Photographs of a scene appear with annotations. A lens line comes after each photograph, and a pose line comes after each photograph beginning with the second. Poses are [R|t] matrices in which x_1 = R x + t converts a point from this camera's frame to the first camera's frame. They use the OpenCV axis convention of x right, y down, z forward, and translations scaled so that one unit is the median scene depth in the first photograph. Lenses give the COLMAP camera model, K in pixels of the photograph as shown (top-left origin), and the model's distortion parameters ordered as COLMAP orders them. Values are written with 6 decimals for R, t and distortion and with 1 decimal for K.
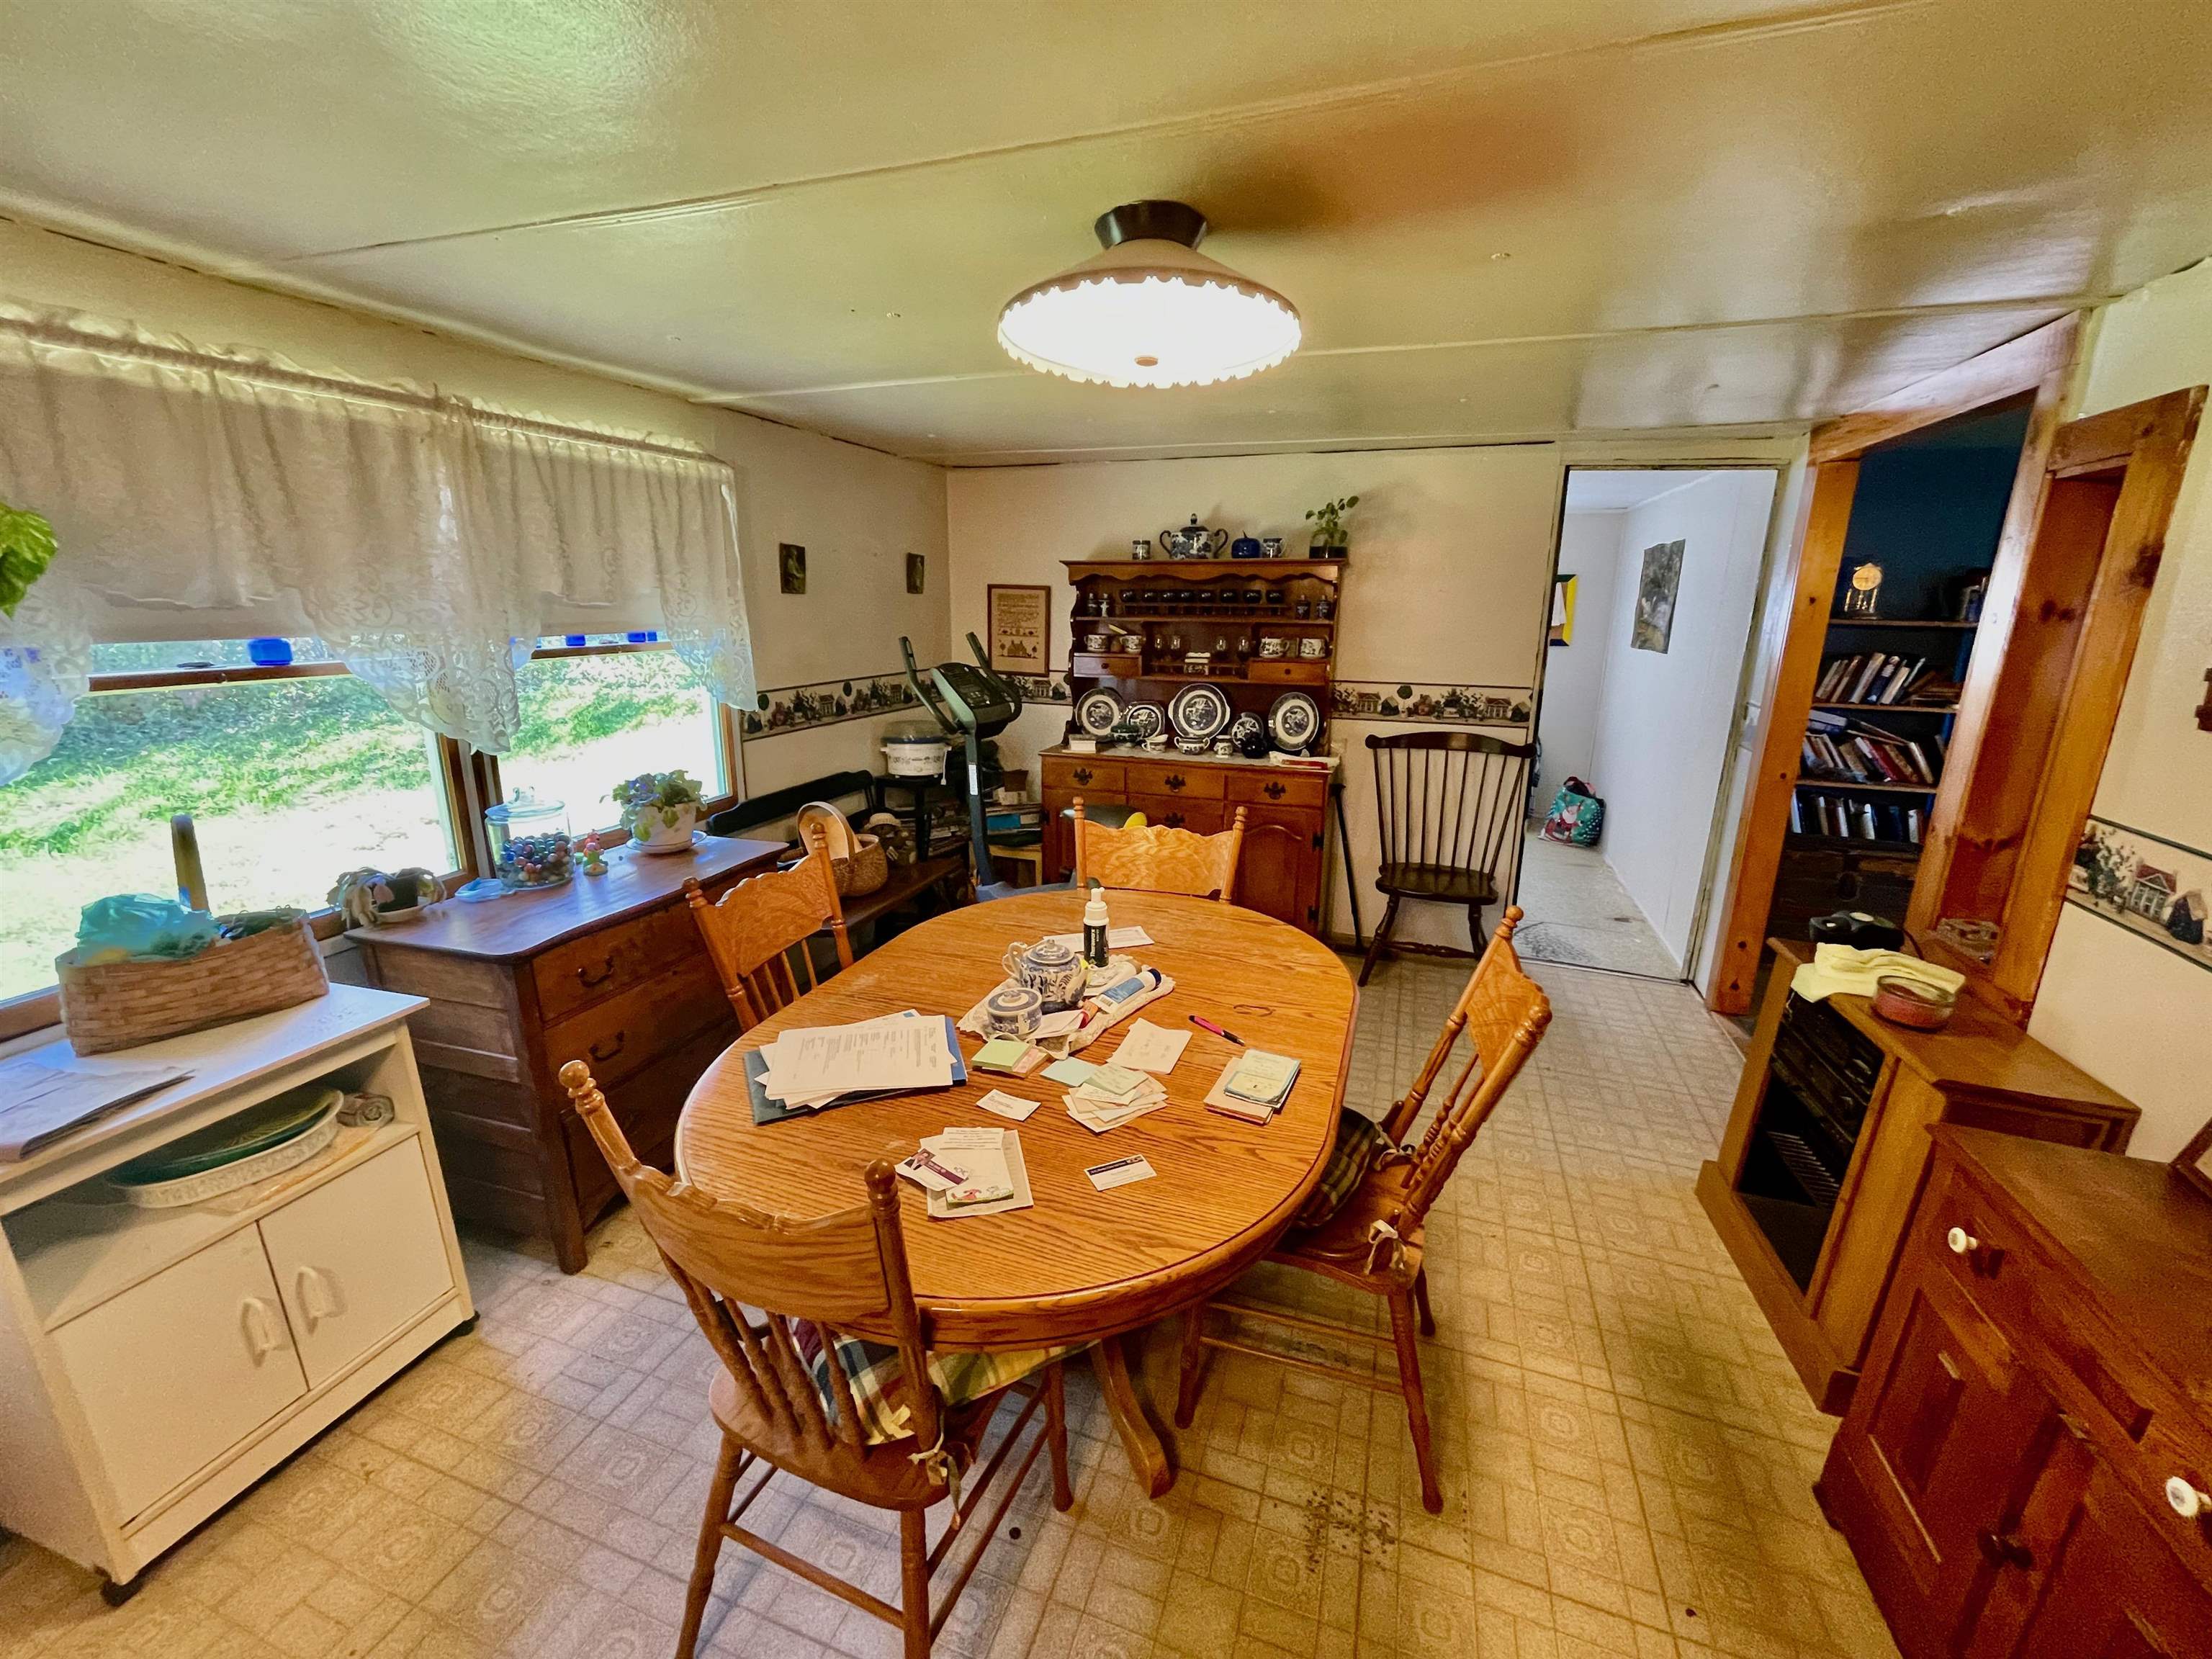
lens RADIAL K [[892.9, 0, 1100.8], [0, 892.9, 825.4], [0, 0, 1]] dist [-0.004803, 0.000696]
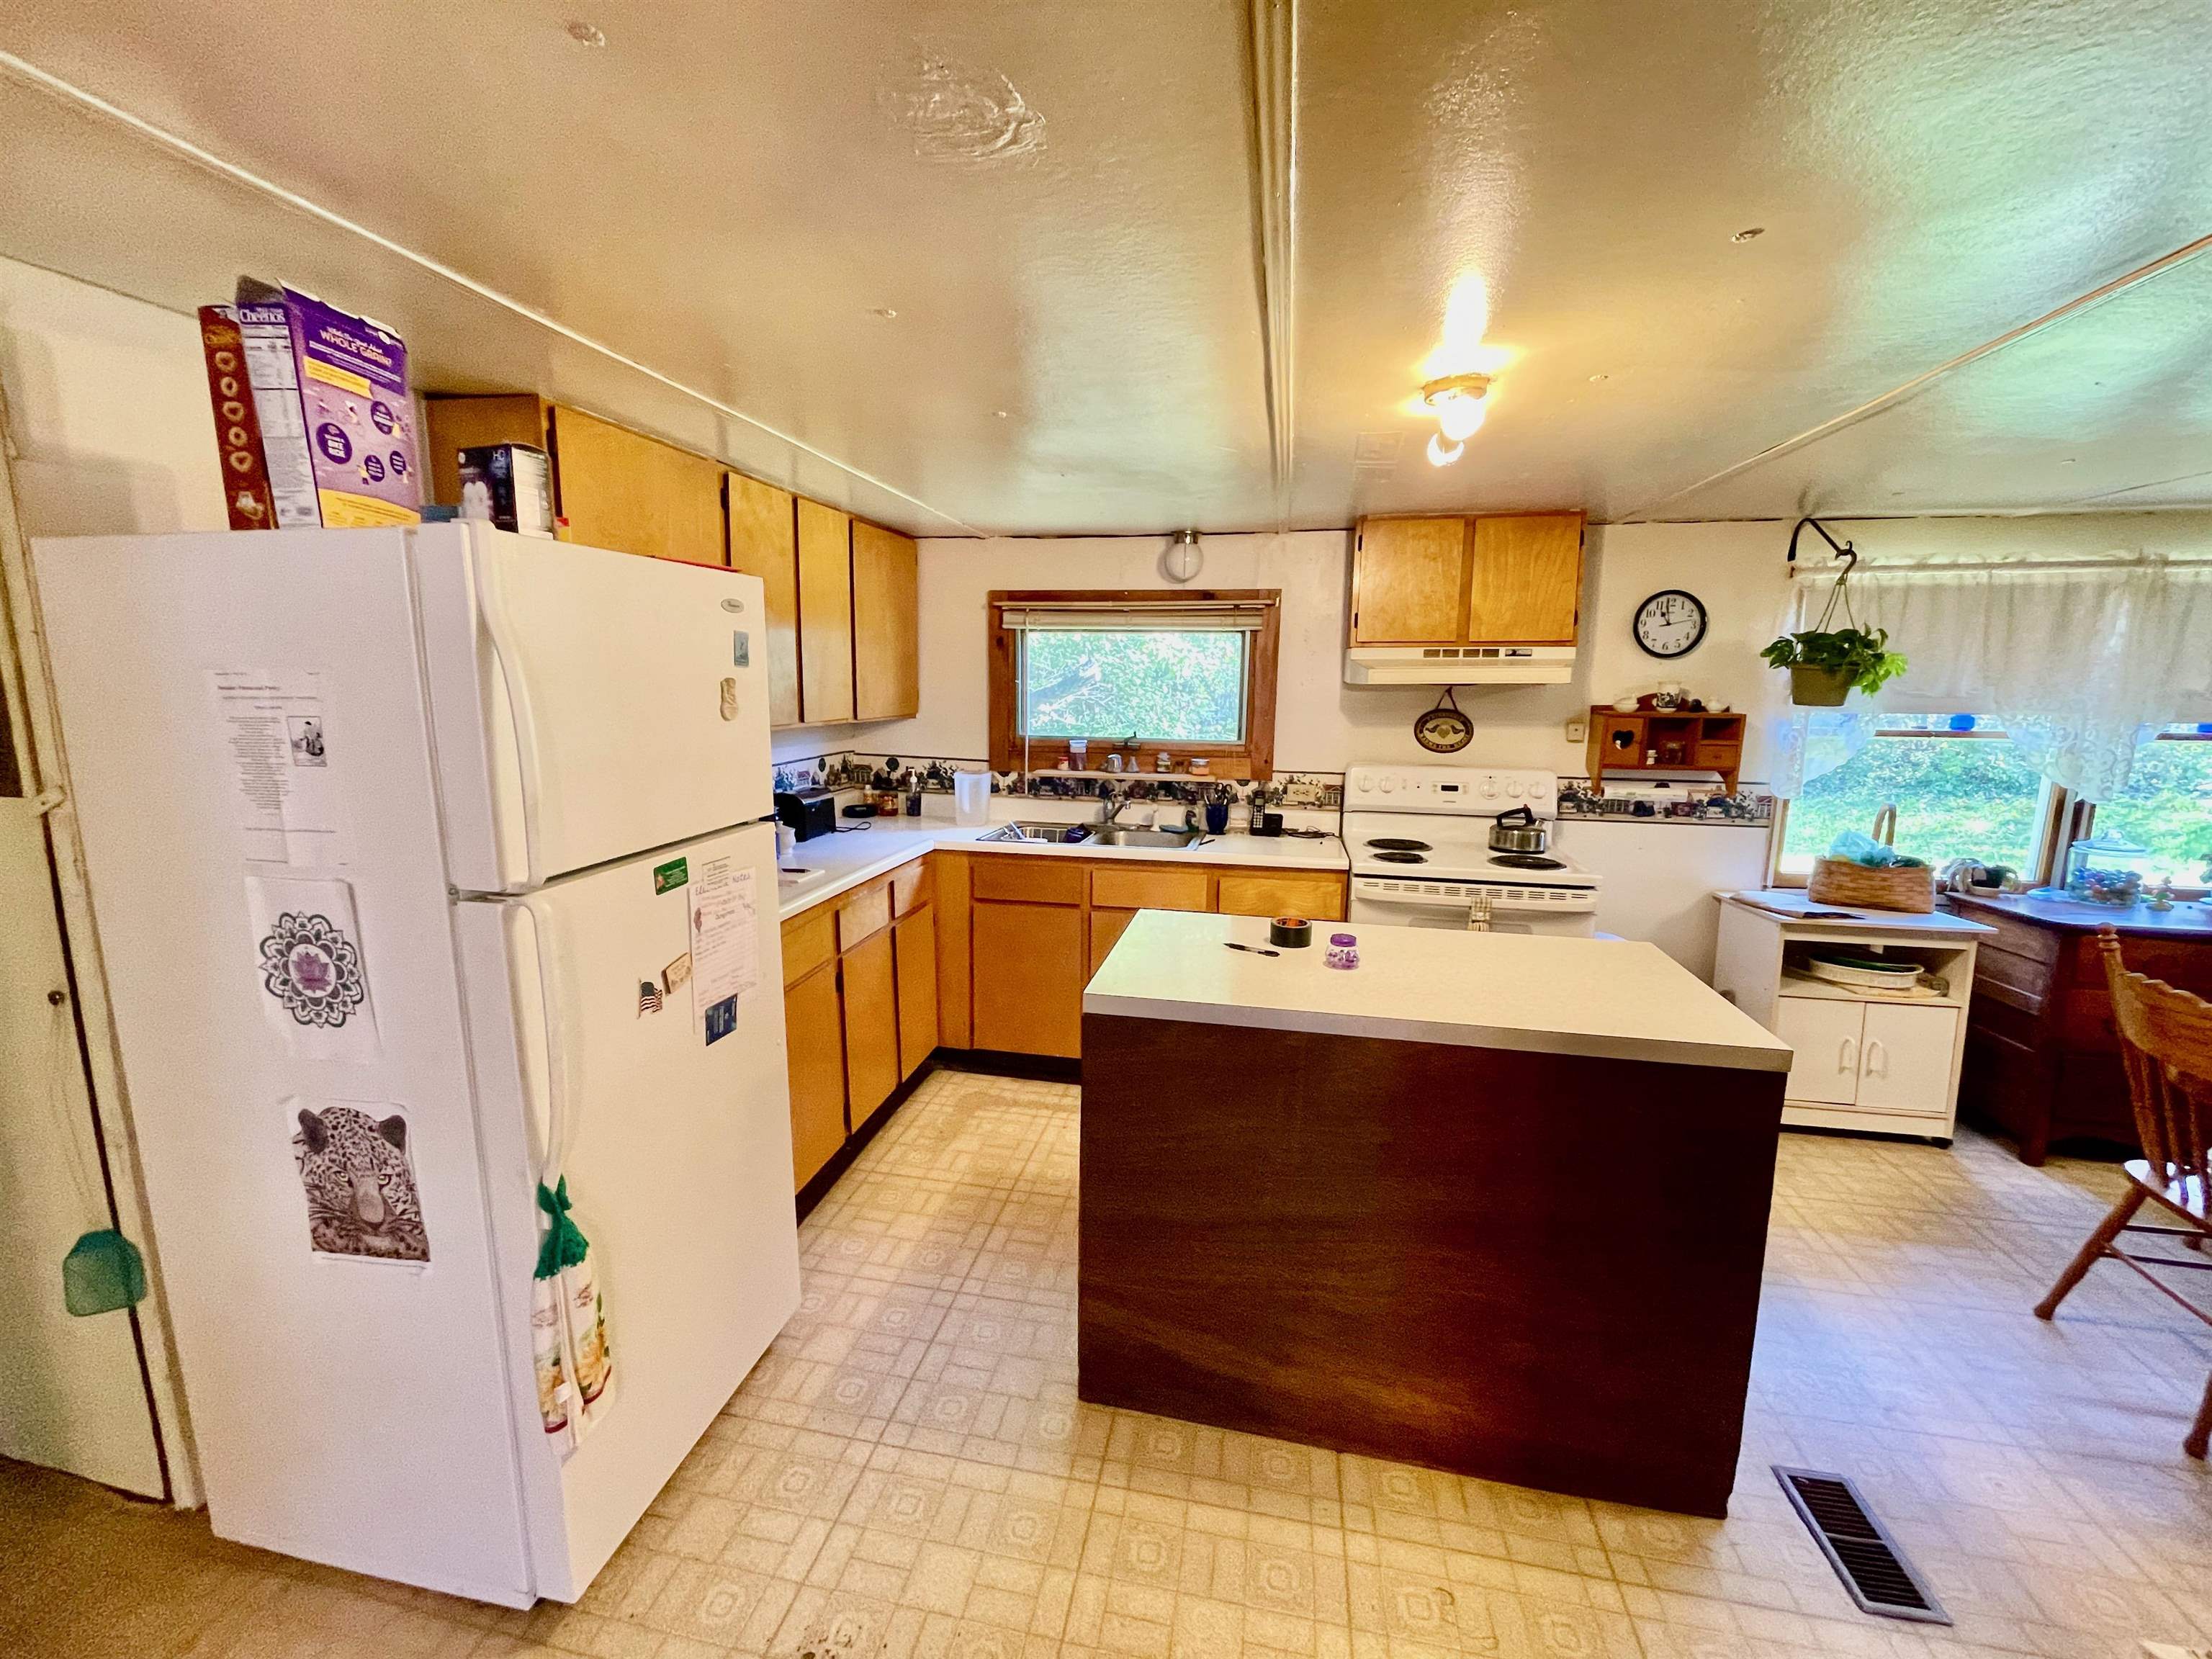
lens RADIAL K [[892.9, 0, 1106.9], [0, 892.9, 824.9], [0, 0, 1]] dist [-0.004803, 0.000696]
pose [[0.139906, 0.145222, -0.979458, 0.432078], [-0.253160, 0.961555, 0.106406, 0.182064], [0.957255, 0.233073, 0.171292, -0.654969]]
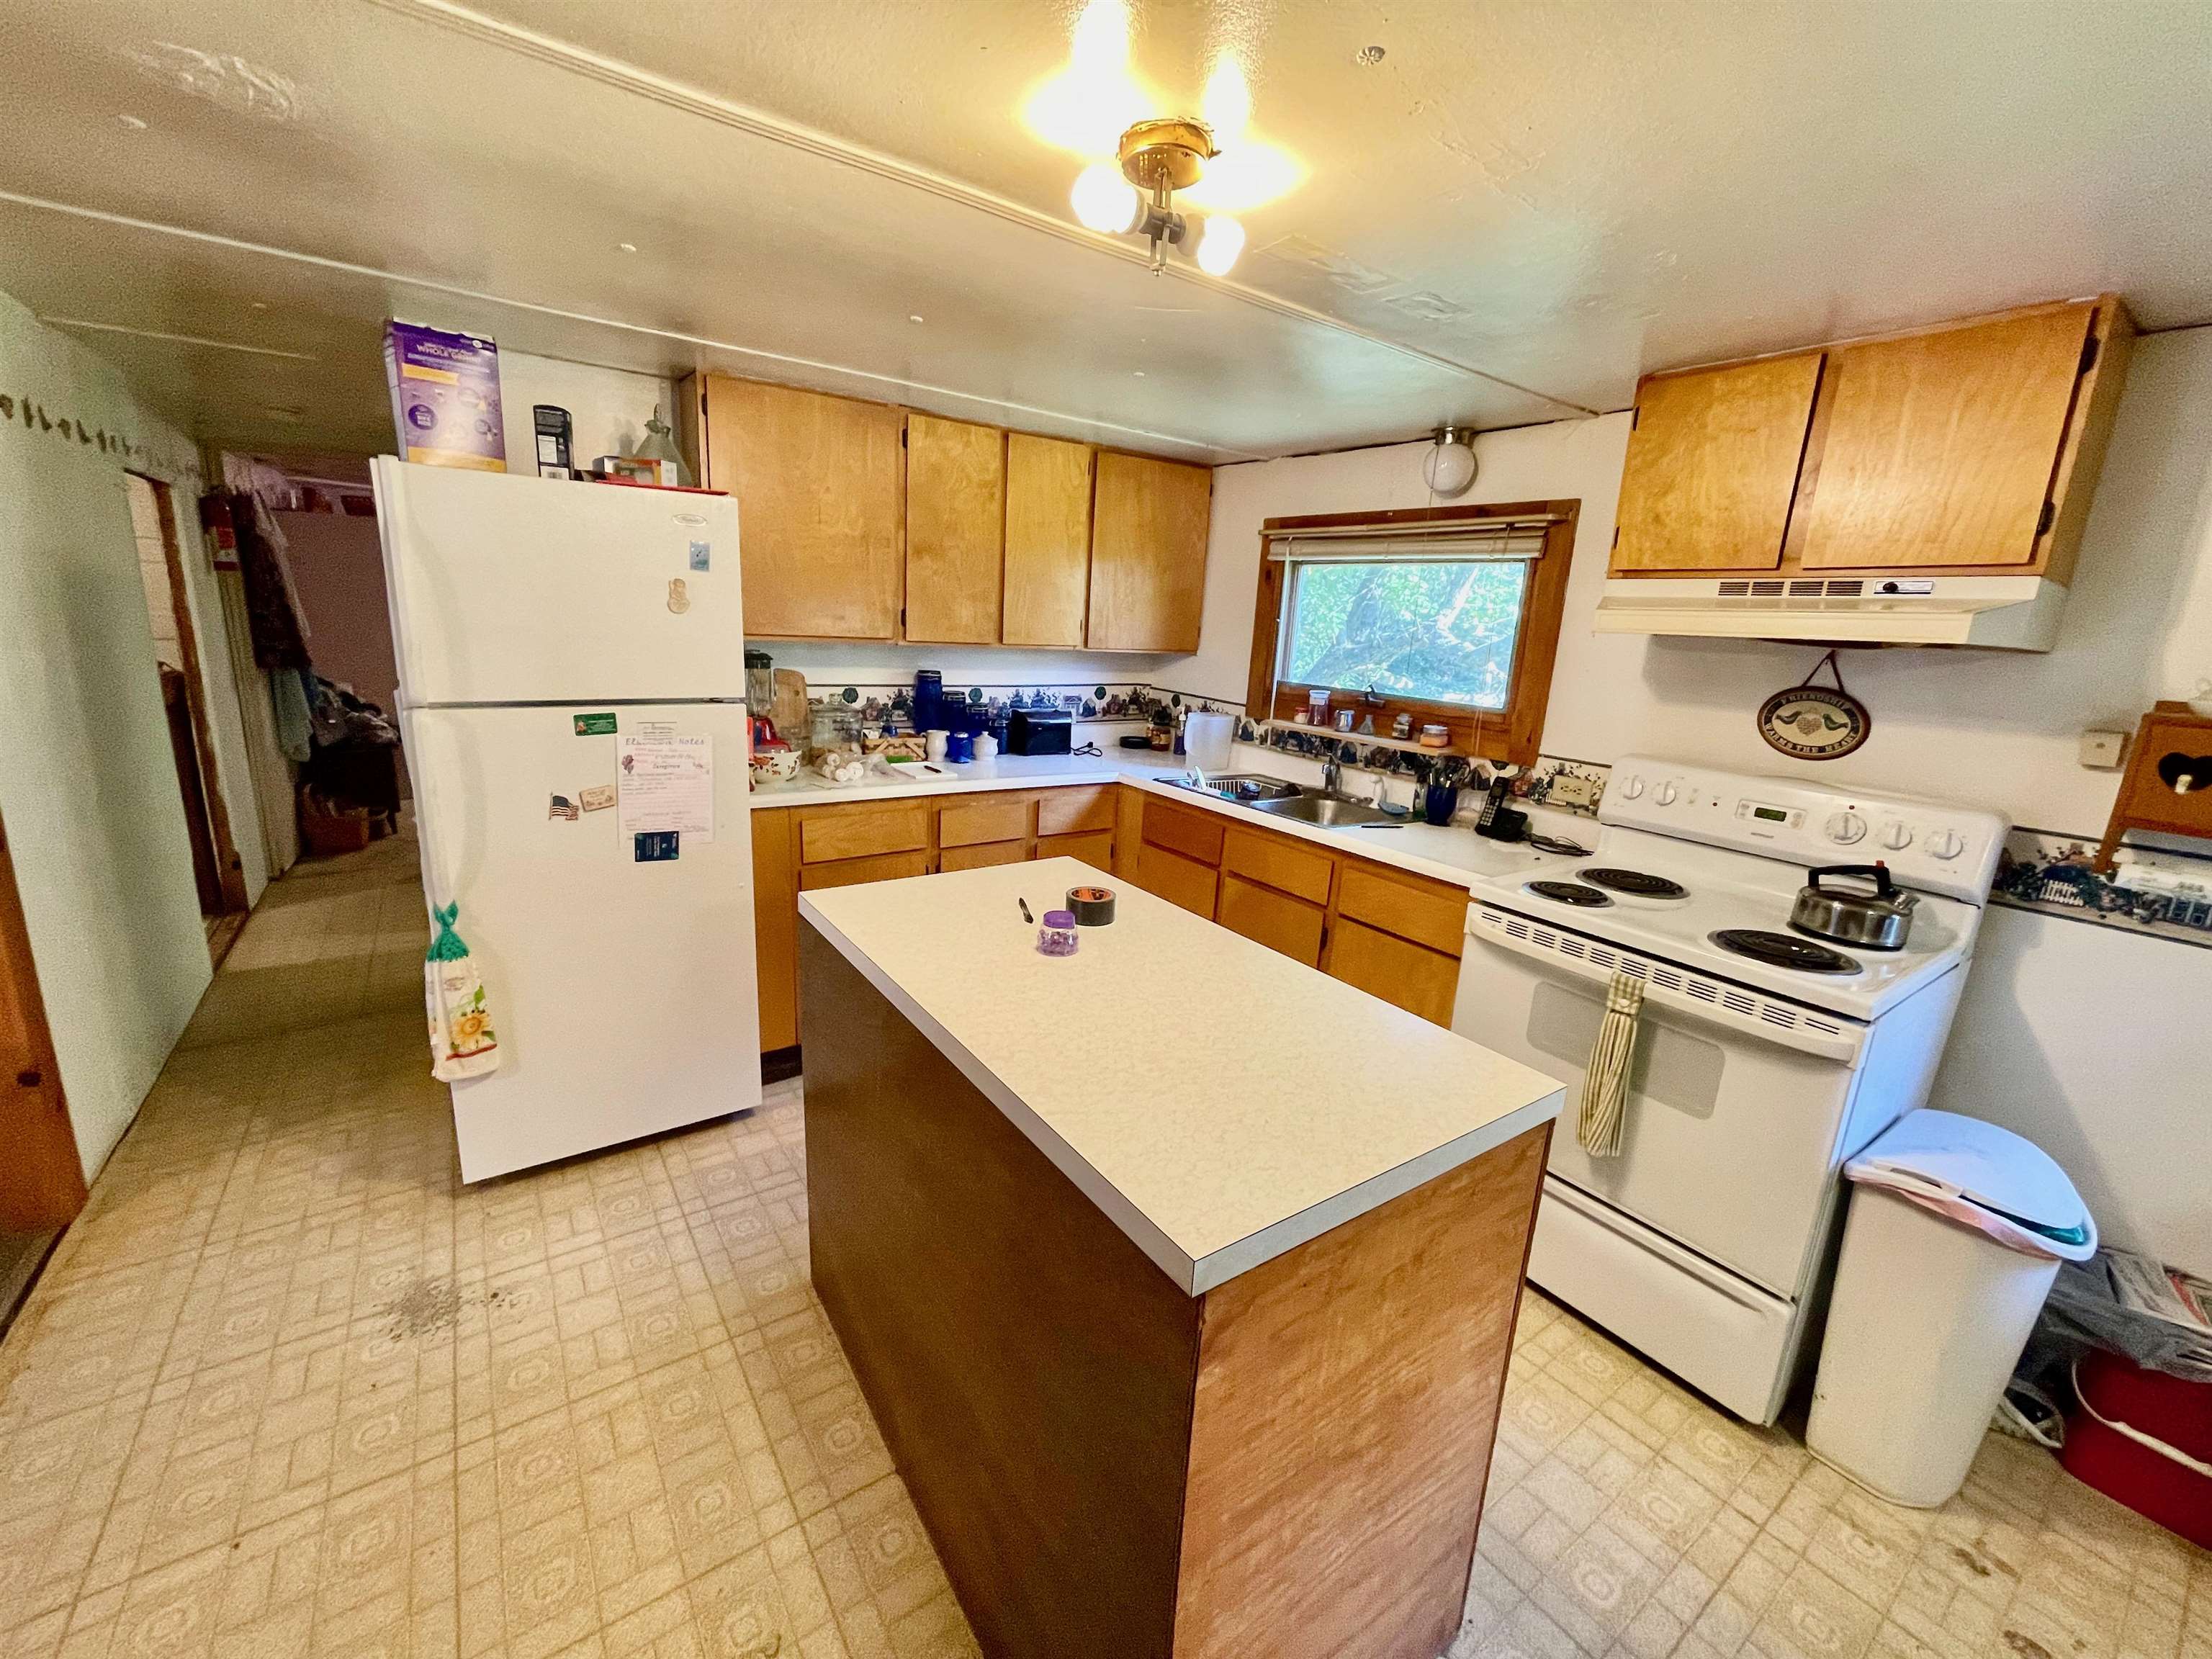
lens RADIAL K [[892.9, 0, 1105.6], [0, 892.9, 825.7], [0, 0, 1]] dist [-0.004803, 0.000696]
pose [[-0.574130, 0.139475, -0.806797, 0.178700], [-0.265142, 0.900615, 0.344372, 0.020437], [0.774645, 0.411630, -0.480090, 0.023918]]
